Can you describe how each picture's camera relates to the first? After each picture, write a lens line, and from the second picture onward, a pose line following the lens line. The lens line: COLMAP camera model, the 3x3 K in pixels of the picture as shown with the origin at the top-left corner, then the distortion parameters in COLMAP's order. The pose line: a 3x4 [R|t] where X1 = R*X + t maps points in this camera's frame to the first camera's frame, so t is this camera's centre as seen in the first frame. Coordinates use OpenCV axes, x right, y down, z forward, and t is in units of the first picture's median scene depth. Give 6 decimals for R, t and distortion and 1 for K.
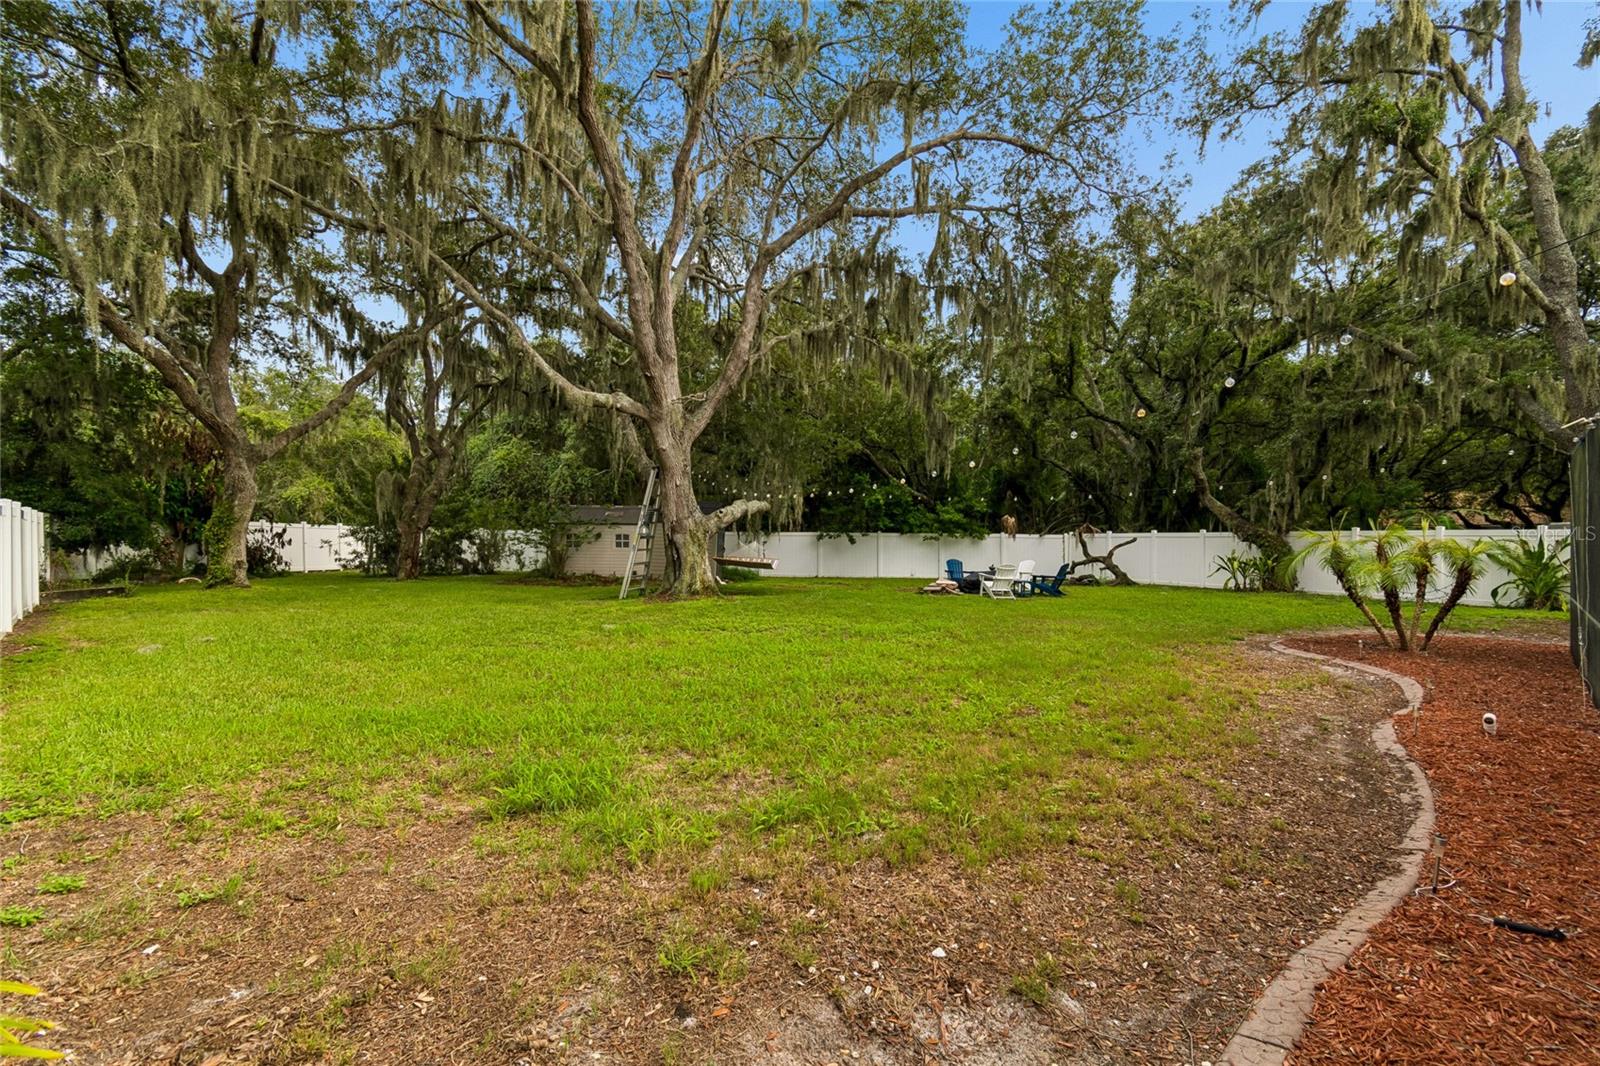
lens RADIAL K [[711.0, 0, 796.2], [0, 711.0, 547.3], [0, 0, 1]] dist [0.004286, -0.000508]
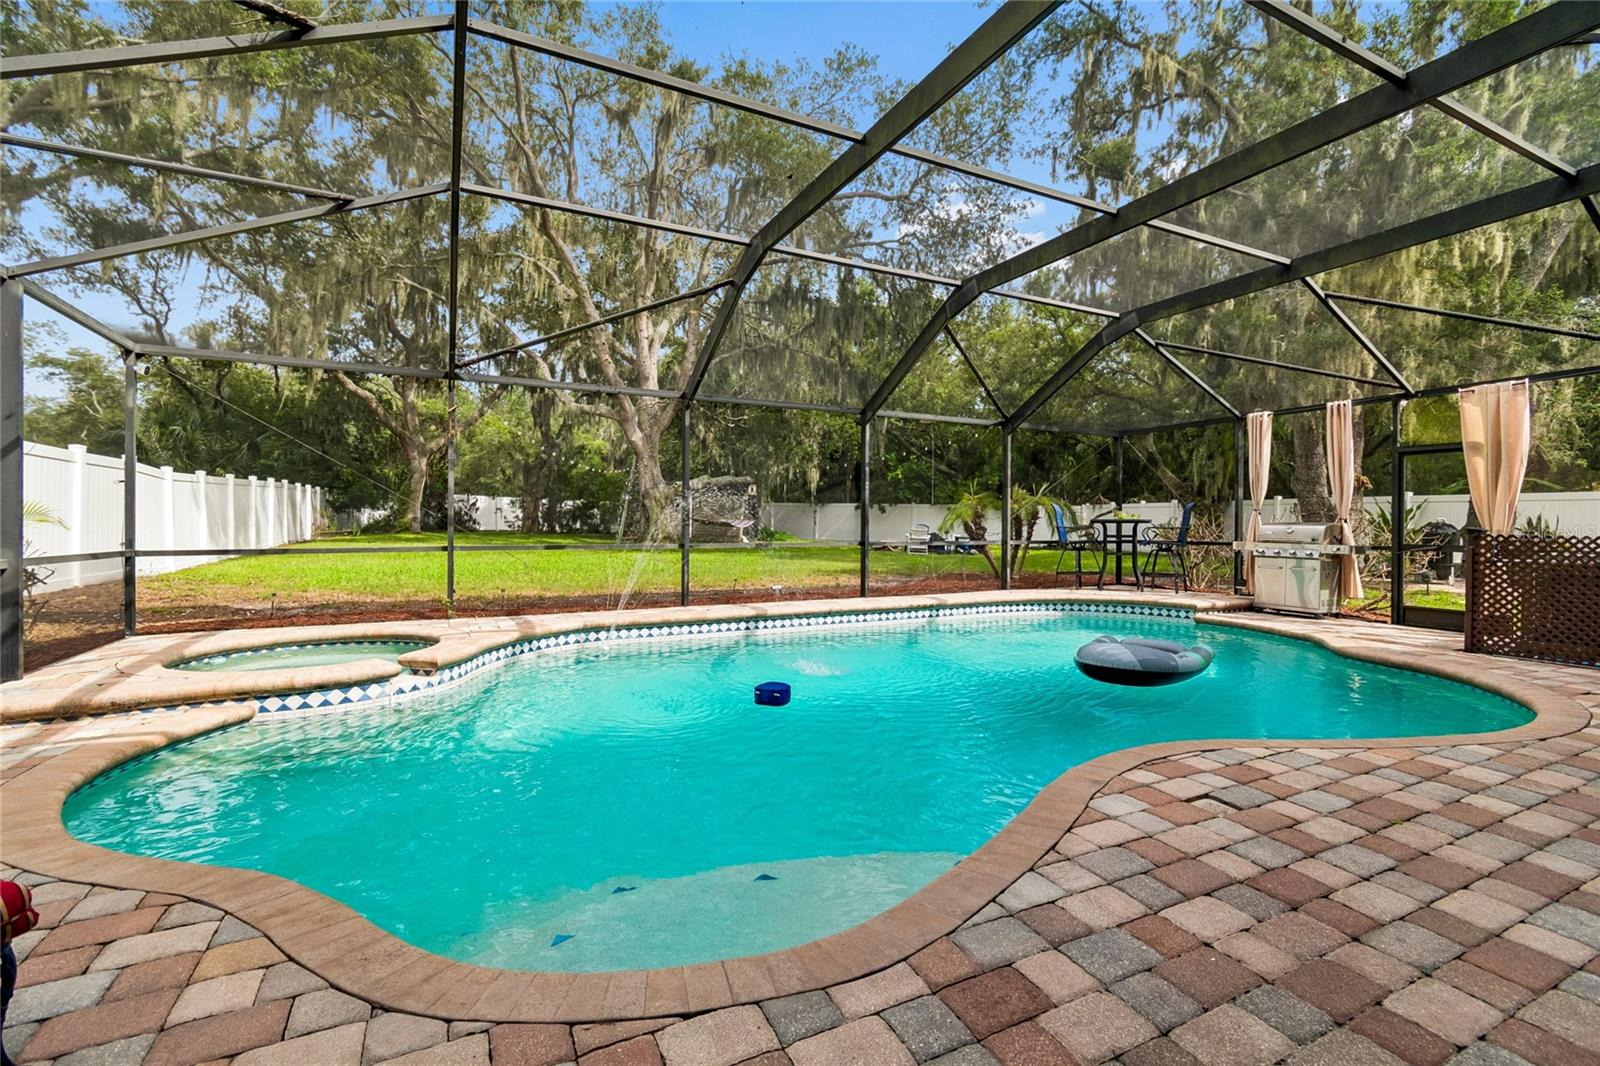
lens RADIAL K [[711.0, 0, 792.8], [0, 711.0, 522.3], [0, 0, 1]] dist [0.004286, -0.000508]
pose [[0.947932, 0.009449, -0.318333, 0.429129], [-0.010984, 0.999935, -0.003026, 0.020954], [0.318284, 0.006365, 0.947974, -0.191420]]
